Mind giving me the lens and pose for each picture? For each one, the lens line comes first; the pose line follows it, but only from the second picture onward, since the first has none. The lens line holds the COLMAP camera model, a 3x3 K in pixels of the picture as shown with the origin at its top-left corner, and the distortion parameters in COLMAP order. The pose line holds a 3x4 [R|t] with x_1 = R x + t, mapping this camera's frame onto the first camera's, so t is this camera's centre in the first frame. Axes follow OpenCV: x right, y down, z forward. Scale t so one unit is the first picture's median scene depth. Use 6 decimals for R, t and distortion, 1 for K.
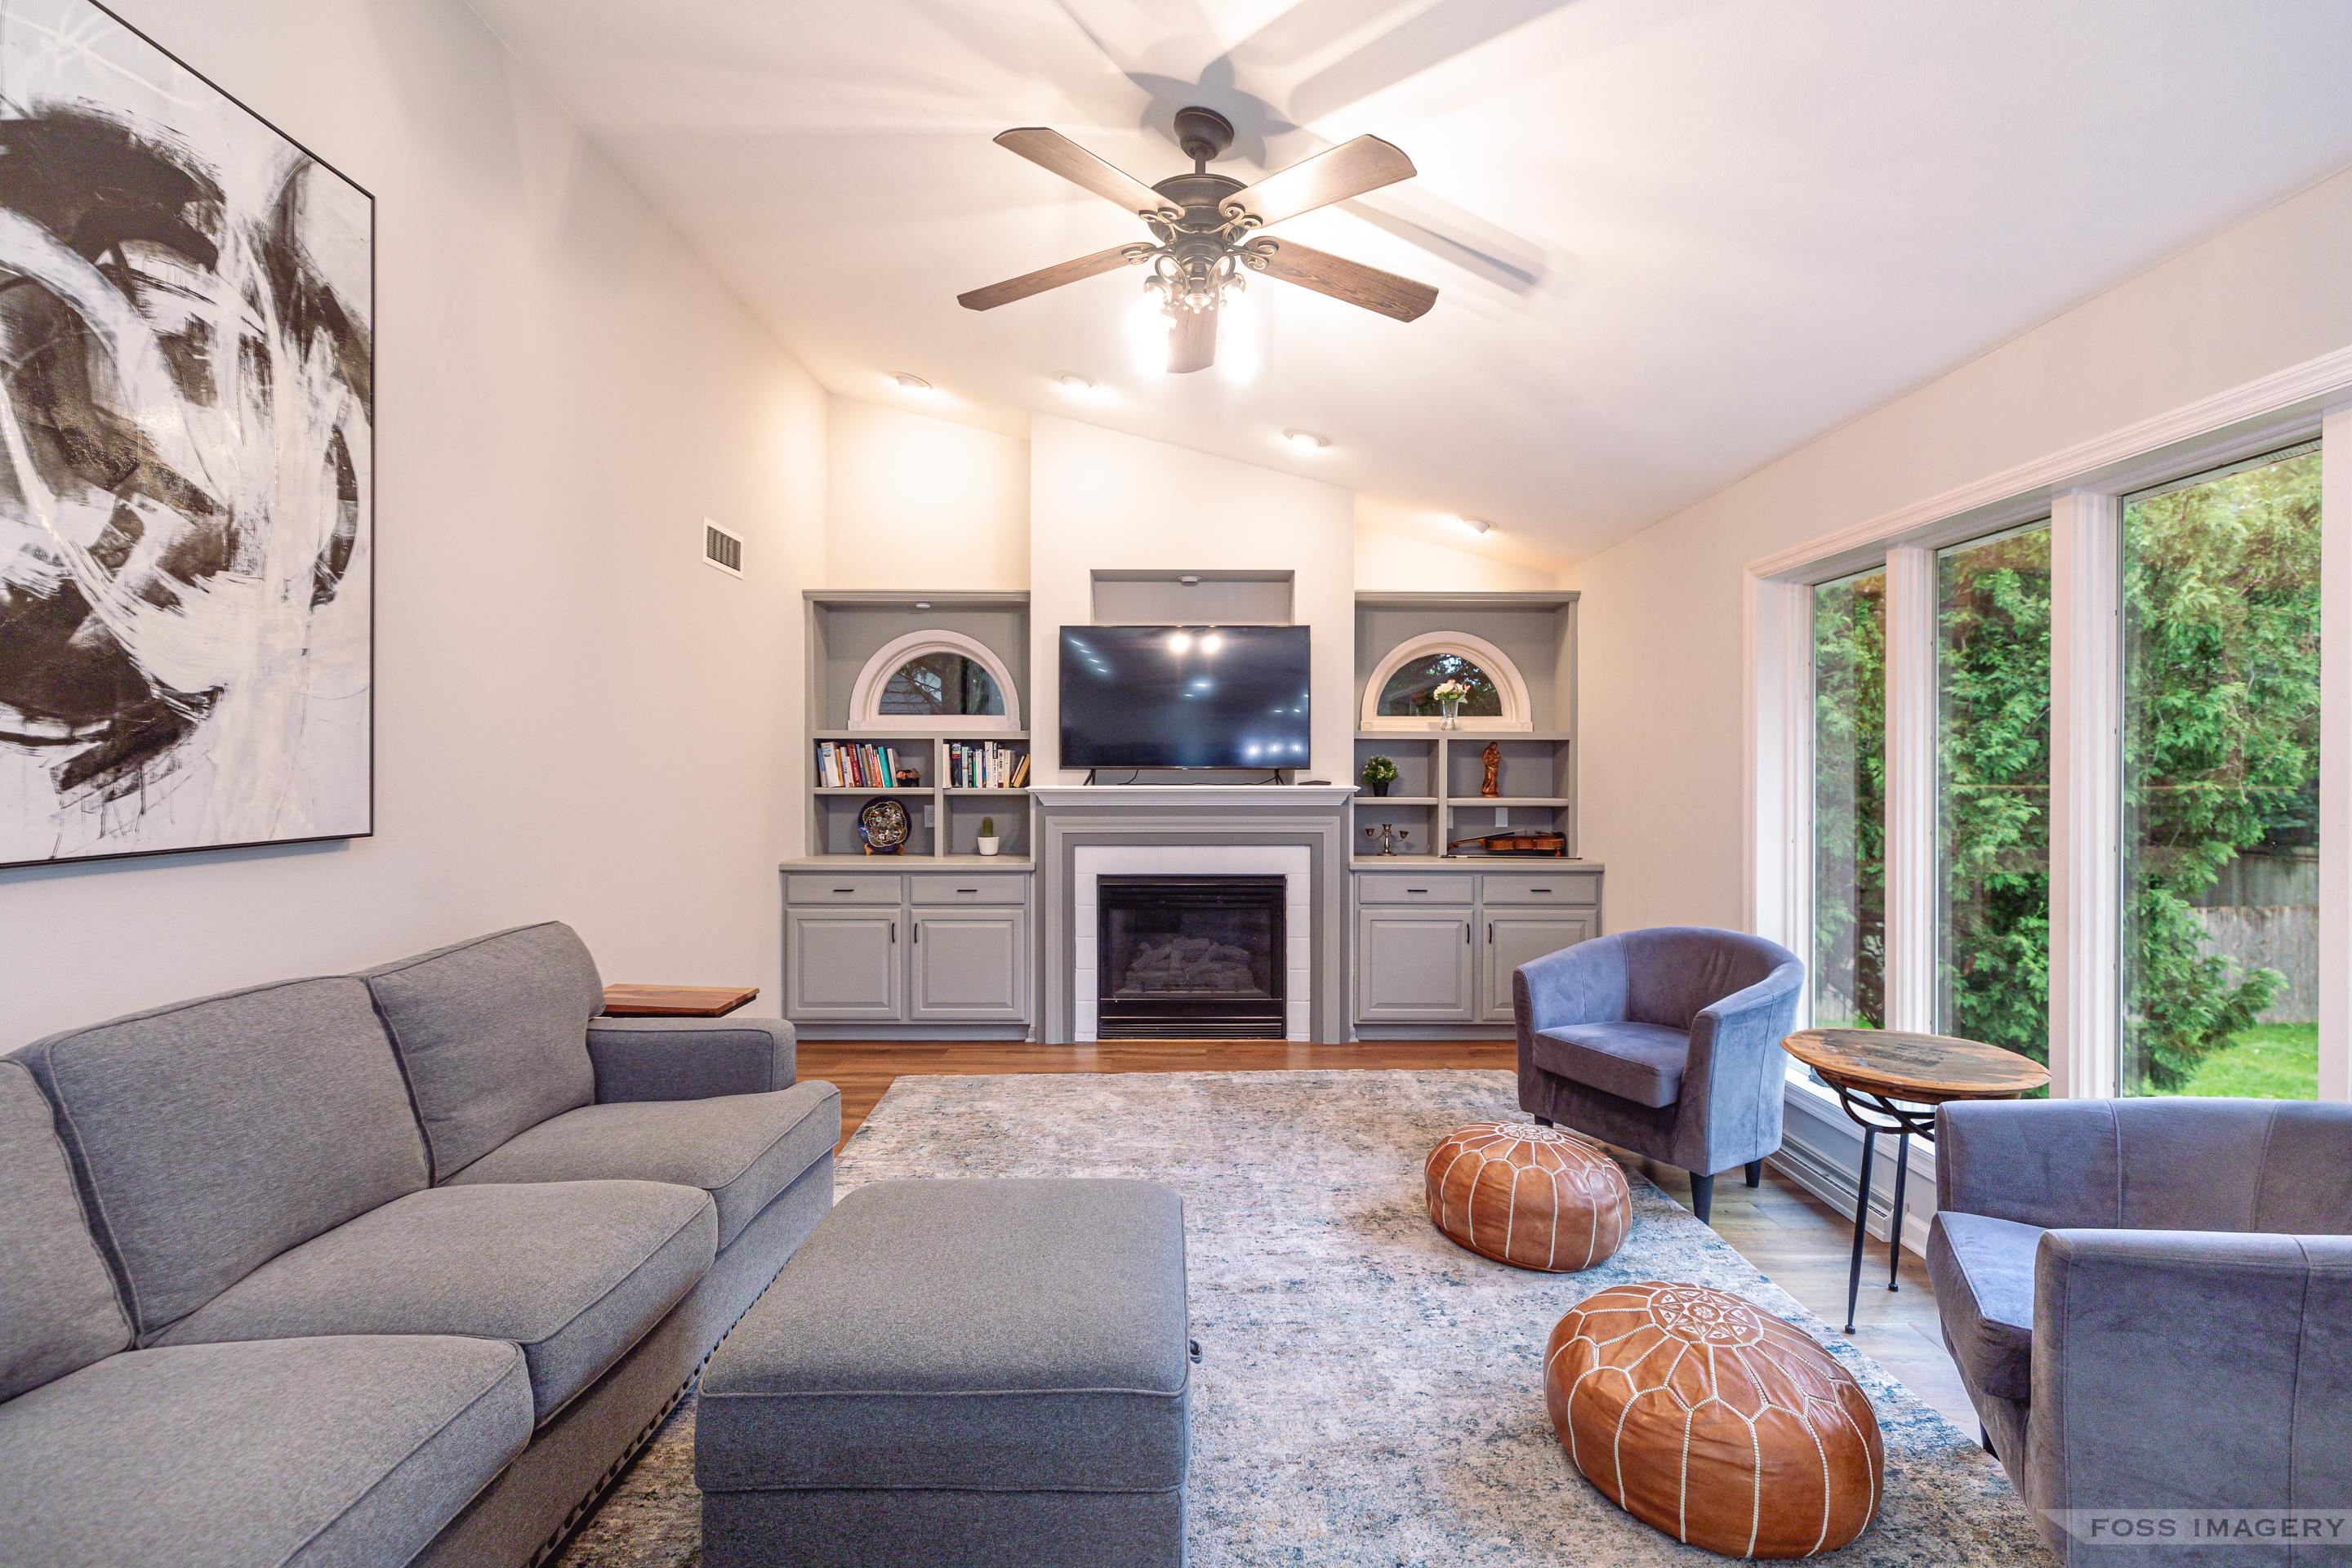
lens RADIAL K [[1042.3, 0, 1180.5], [0, 1042.3, 774.6], [0, 0, 1]] dist [0.003346, 0.000426]
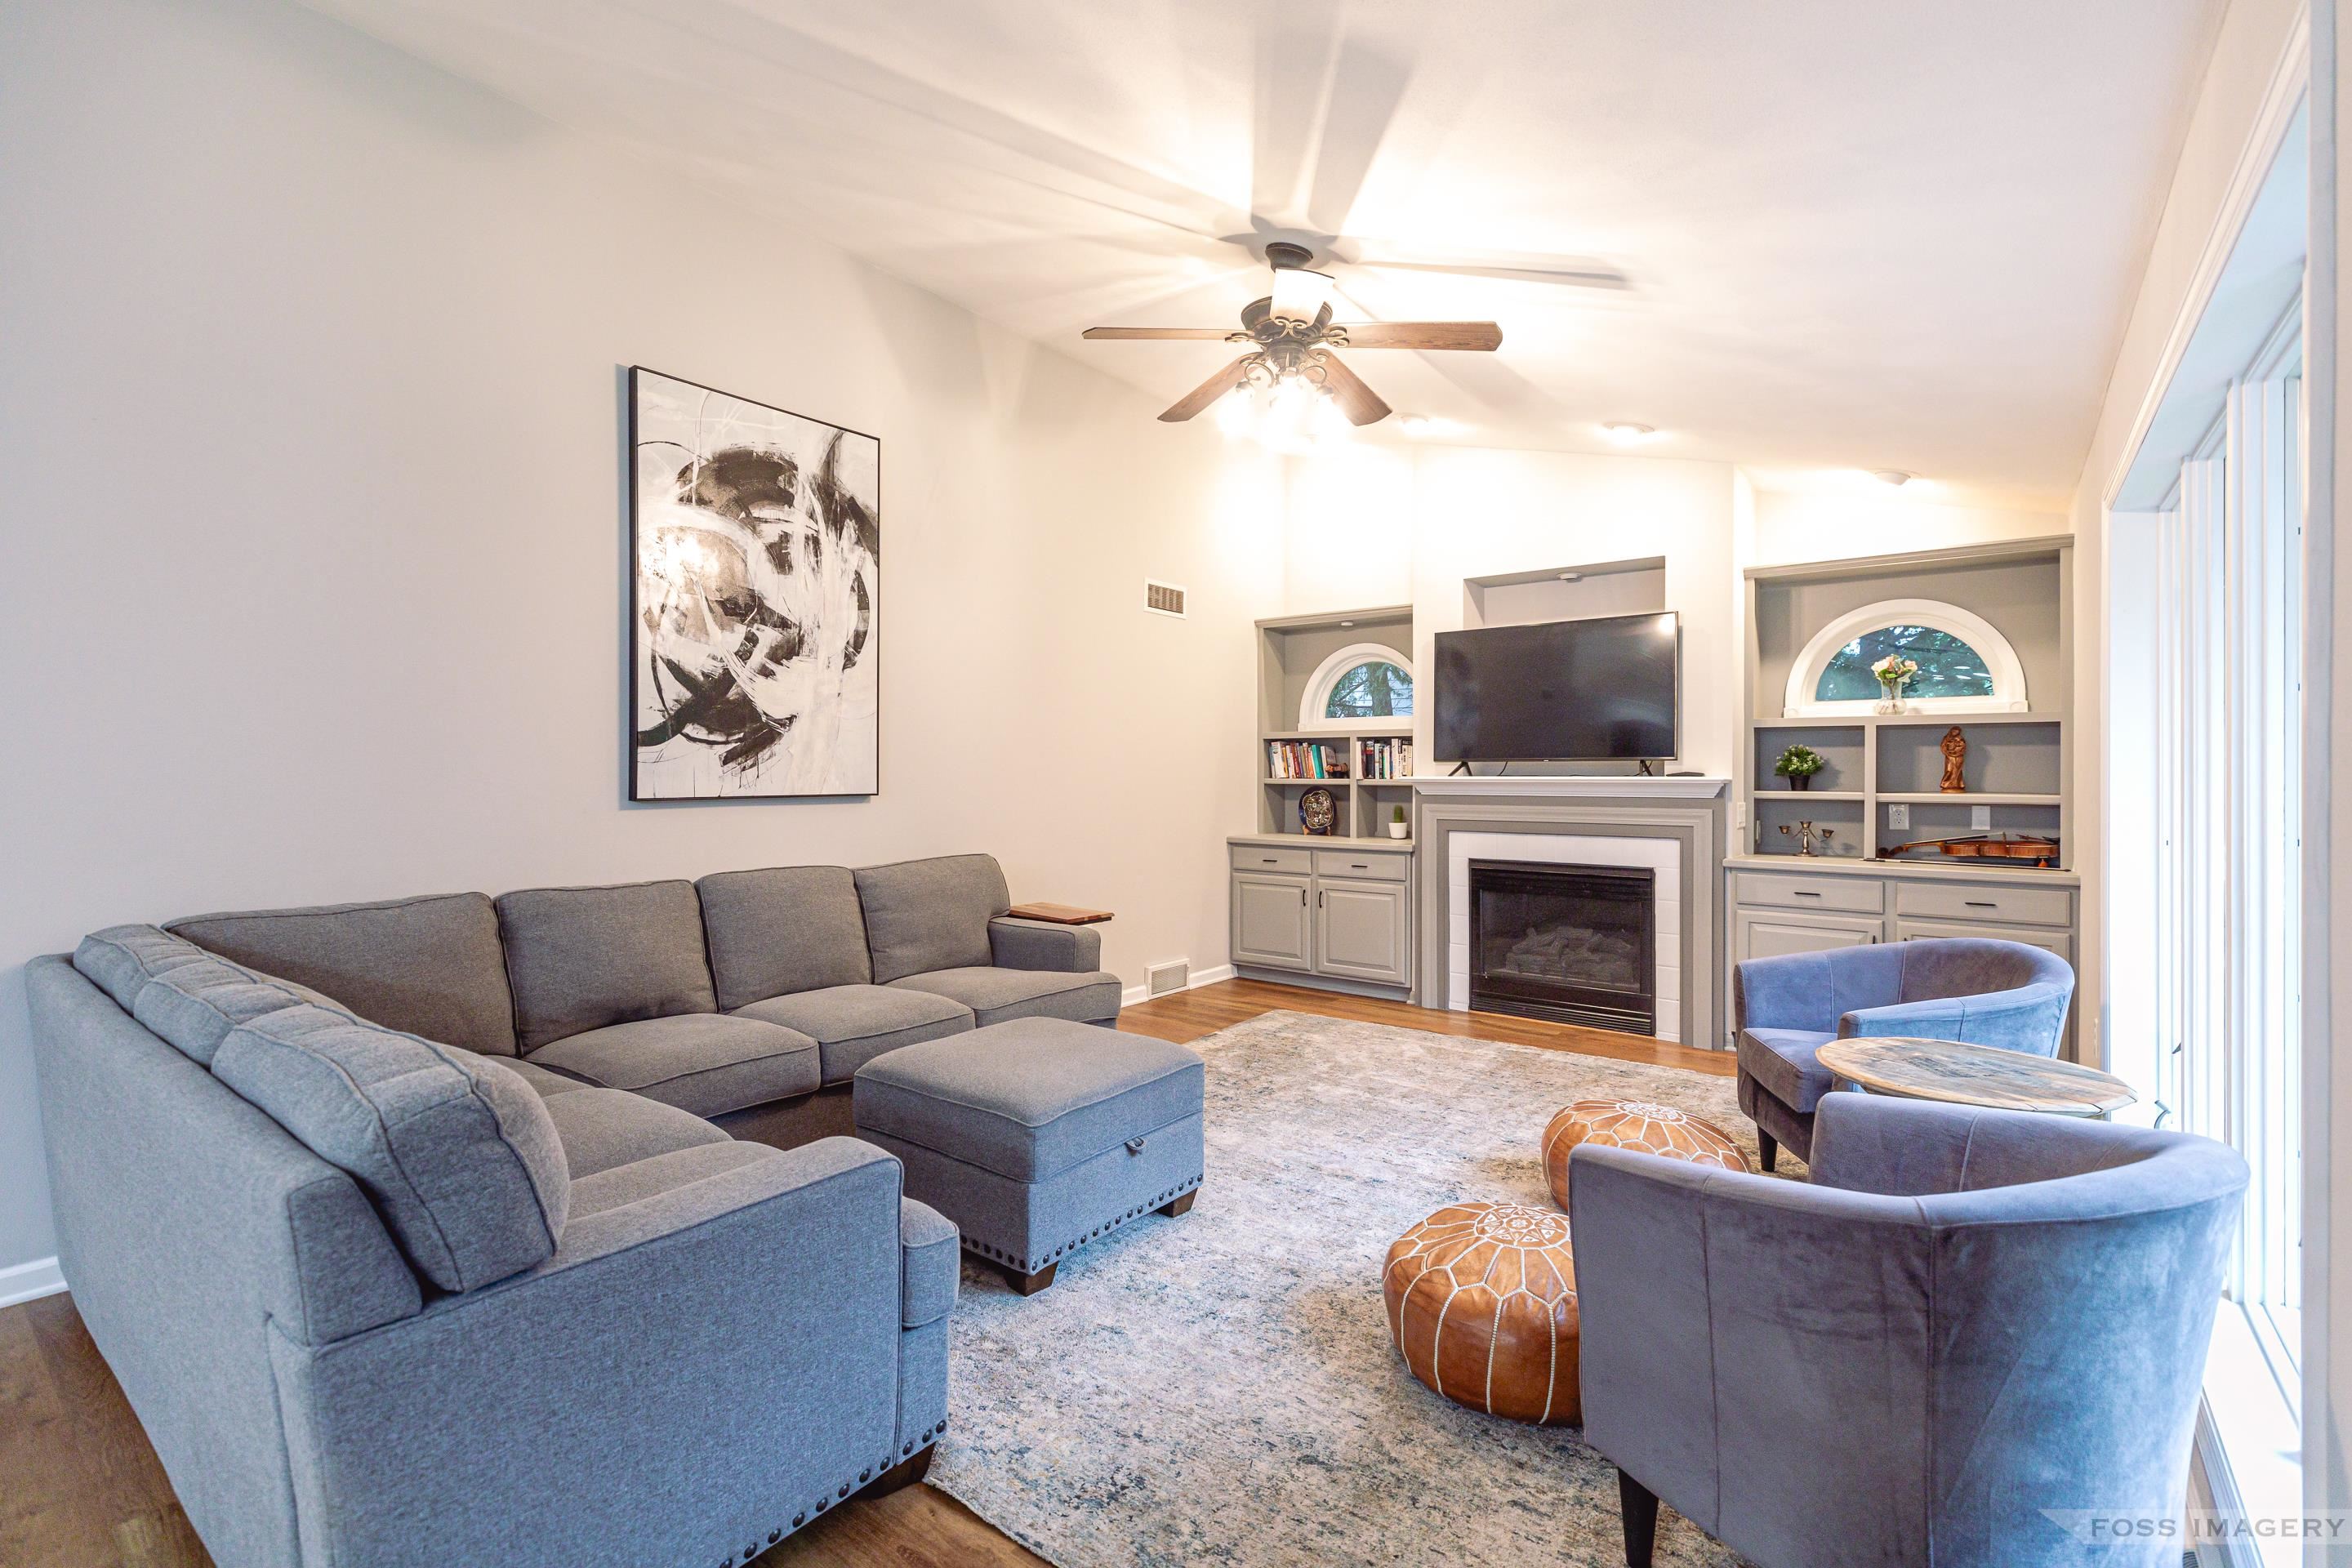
lens RADIAL K [[1042.3, 0, 1180.5], [0, 1042.3, 774.6], [0, 0, 1]] dist [0.003346, 0.000426]
pose [[0.791471, 0.000654, -0.611206, 0.349034], [-0.003523, 0.999988, -0.003491, 0.013389], [0.611197, 0.004916, 0.791464, -0.046387]]
